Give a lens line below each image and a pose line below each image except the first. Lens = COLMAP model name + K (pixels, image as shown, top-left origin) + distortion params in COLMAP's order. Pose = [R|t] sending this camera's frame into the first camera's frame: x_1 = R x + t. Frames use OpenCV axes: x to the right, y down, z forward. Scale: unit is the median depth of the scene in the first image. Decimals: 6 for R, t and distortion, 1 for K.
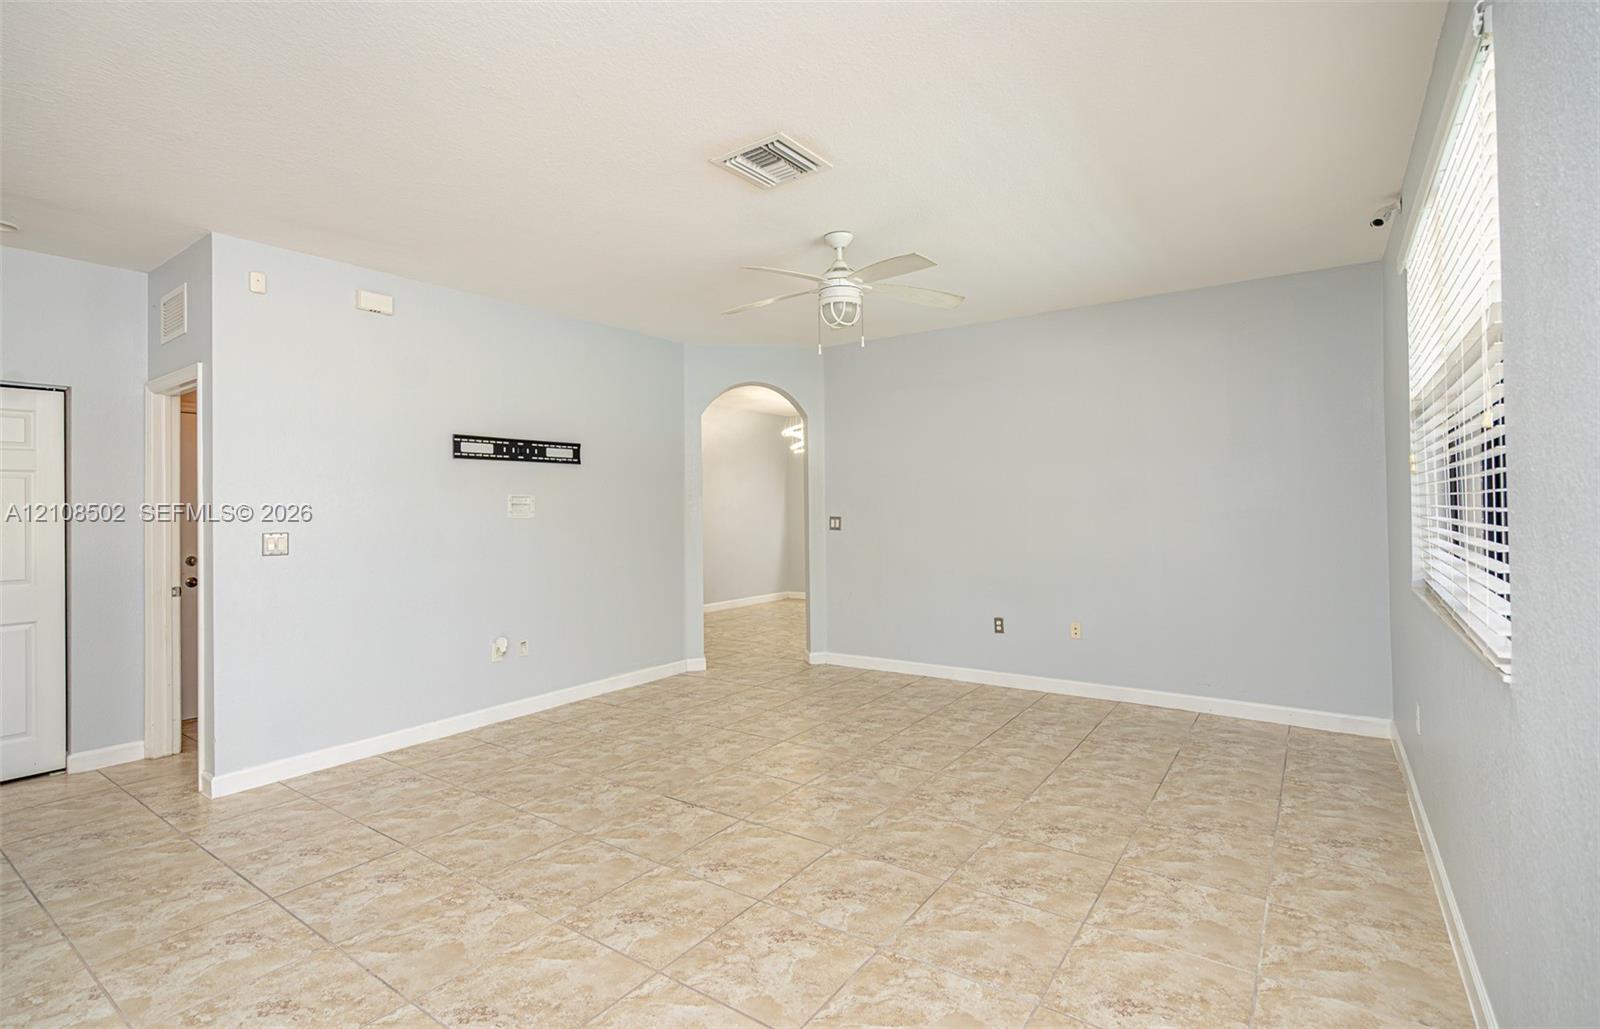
lens RADIAL K [[743.6, 0, 802.8], [0, 743.6, 505.6], [0, 0, 1]] dist [-0.013483, 0.000879]
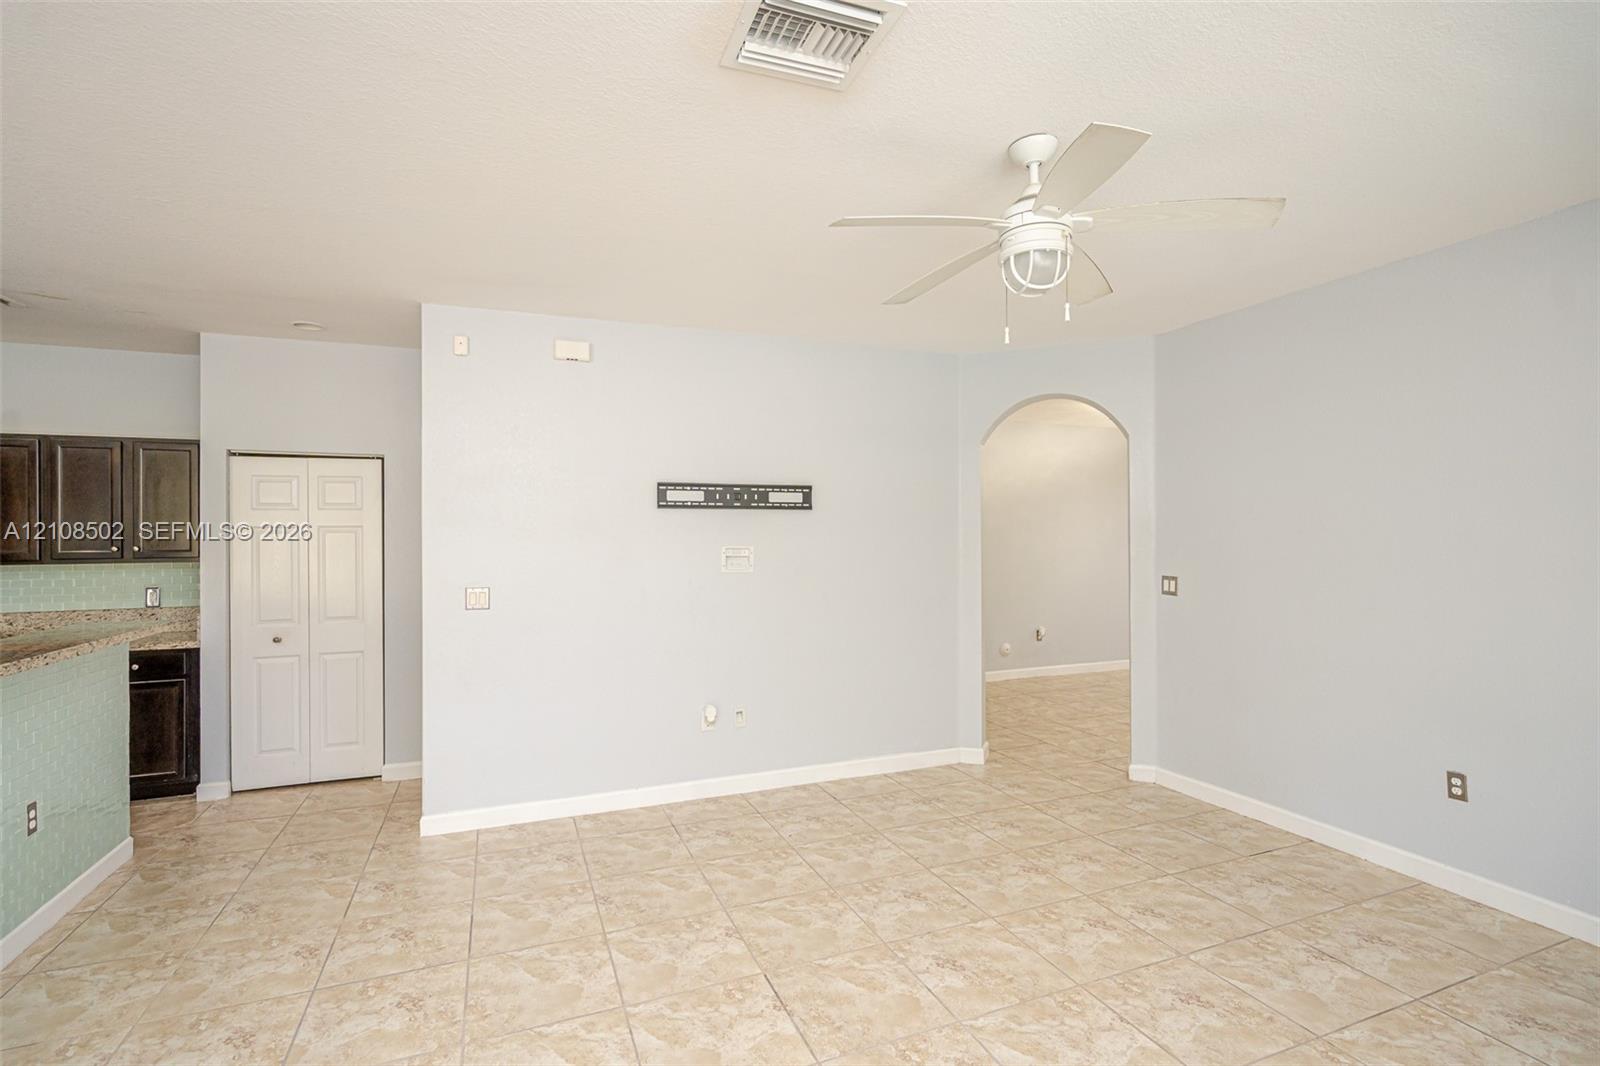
lens RADIAL K [[749.2, 0, 791.1], [0, 749.2, 538.6], [0, 0, 1]] dist [-0.016277, 0.008449]
pose [[0.835291, 0.009858, -0.549719, 0.186377], [-0.004034, 0.999922, 0.011802, -0.038292], [0.549793, -0.007641, 0.835266, 0.313874]]
